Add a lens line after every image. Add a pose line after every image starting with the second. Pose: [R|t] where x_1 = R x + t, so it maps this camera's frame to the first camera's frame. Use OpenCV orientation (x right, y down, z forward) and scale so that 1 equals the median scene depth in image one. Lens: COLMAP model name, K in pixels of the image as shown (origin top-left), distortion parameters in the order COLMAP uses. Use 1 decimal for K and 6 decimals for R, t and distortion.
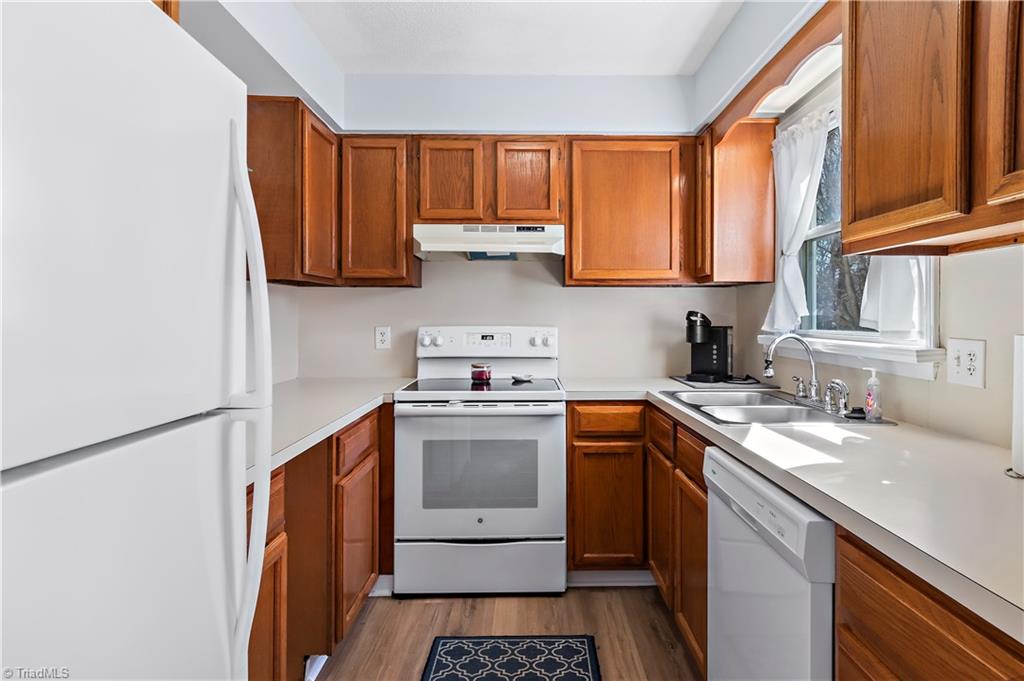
lens RADIAL K [[548.6, 0, 527.2], [0, 548.6, 320.2], [0, 0, 1]] dist [0.002669, -0.005061]
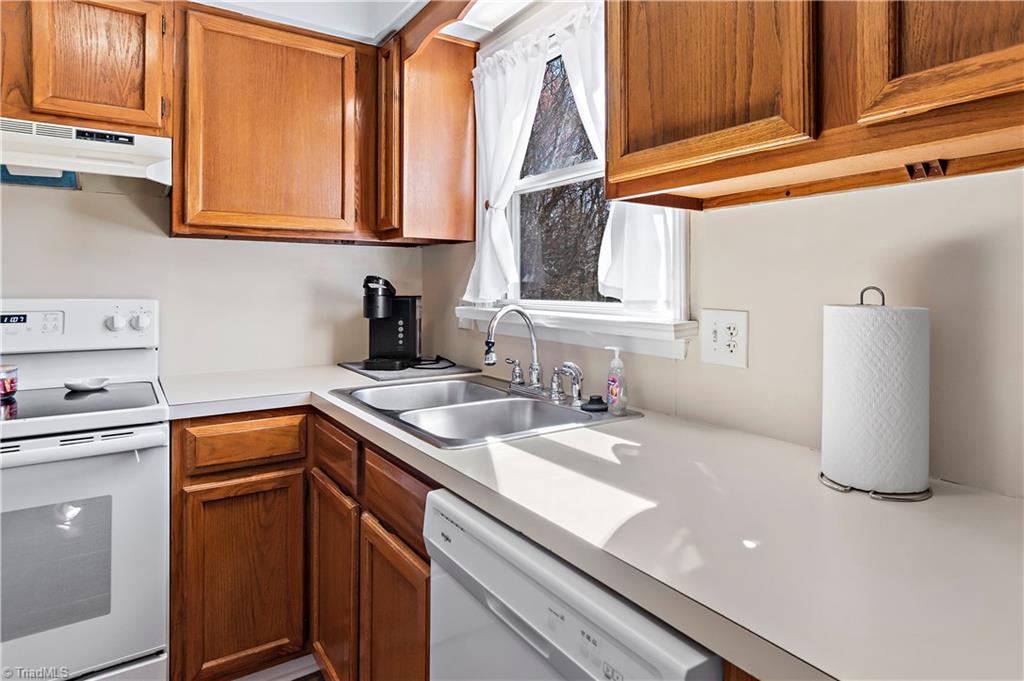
lens RADIAL K [[548.6, 0, 529.1], [0, 548.6, 279.8], [0, 0, 1]] dist [0.002669, -0.005061]
pose [[0.807881, 0.008934, 0.589278, 0.034108], [0.000887, 0.999866, -0.016376, 0.001154], [-0.589345, 0.013753, 0.807765, 0.284846]]
